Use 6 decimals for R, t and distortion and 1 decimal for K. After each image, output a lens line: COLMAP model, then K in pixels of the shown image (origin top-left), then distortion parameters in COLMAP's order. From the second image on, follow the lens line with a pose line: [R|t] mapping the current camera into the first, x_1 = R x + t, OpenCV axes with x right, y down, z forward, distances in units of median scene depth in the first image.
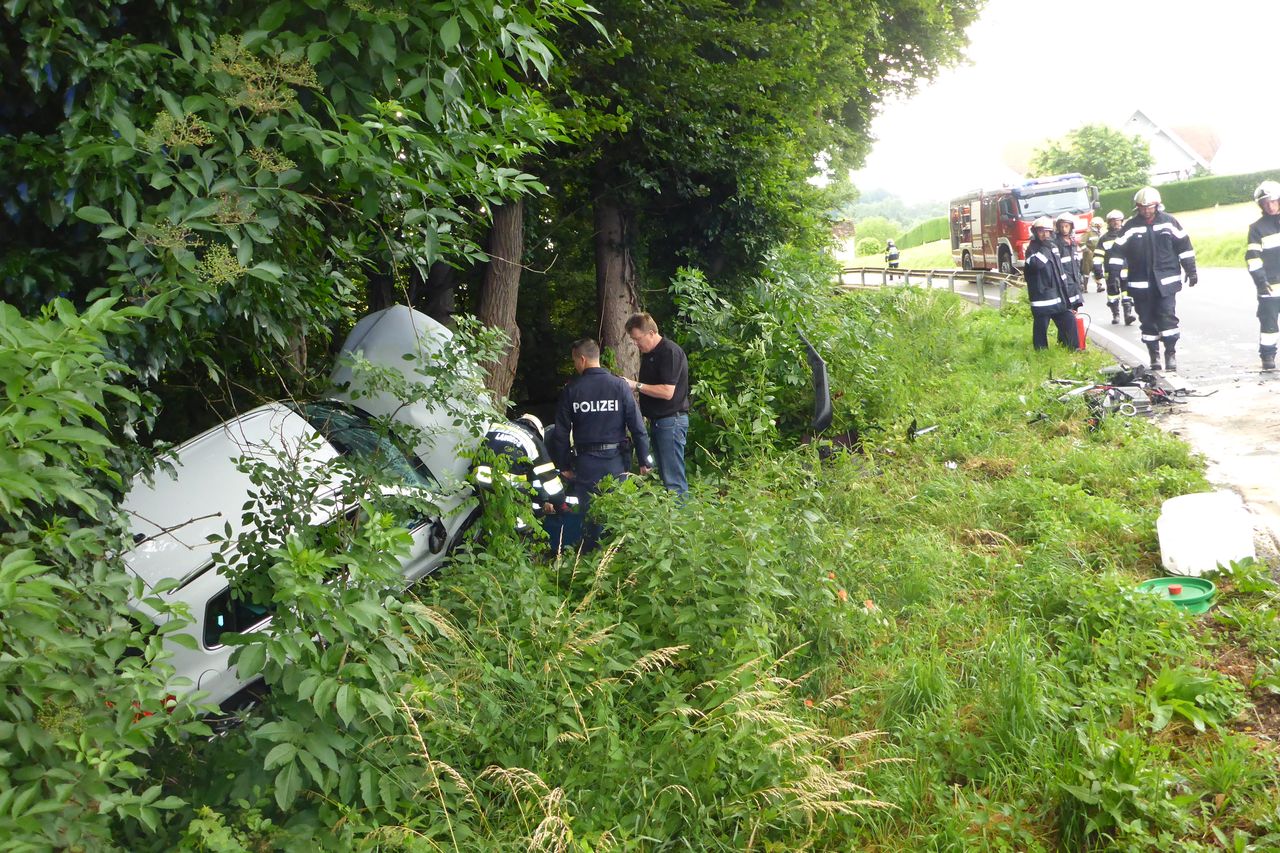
lens RADIAL K [[1094.1, 0, 647.5], [0, 1094.1, 402.3], [0, 0, 1]] dist [-0.013926, 0.001048]
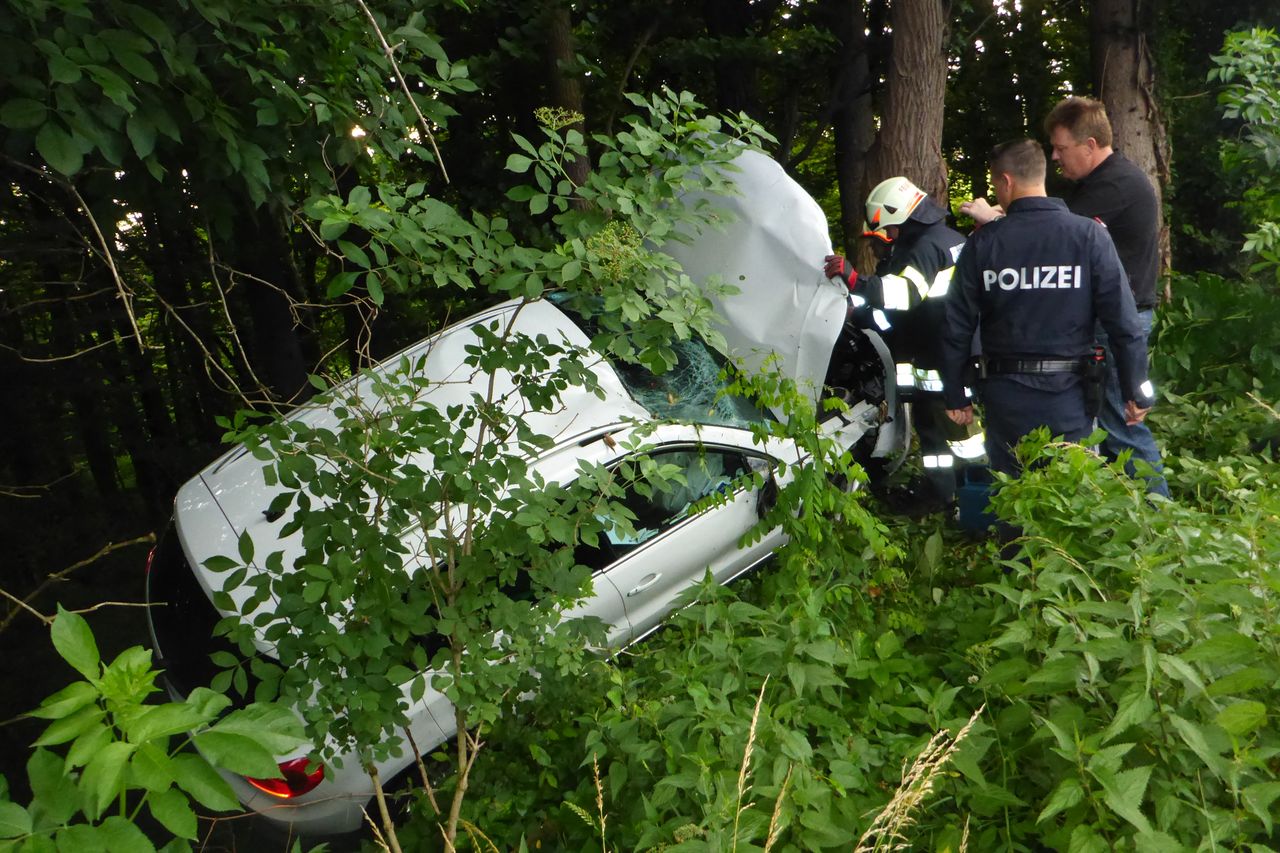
lens RADIAL K [[1102.4, 0, 638.8], [0, 1102.4, 457.3], [0, 0, 1]] dist [-0.043301, -0.002163]
pose [[0.892858, 0.025530, -0.449614, 0.019433], [0.045122, 0.988296, 0.145722, 0.002981], [0.448072, -0.150396, 0.881256, 0.460549]]
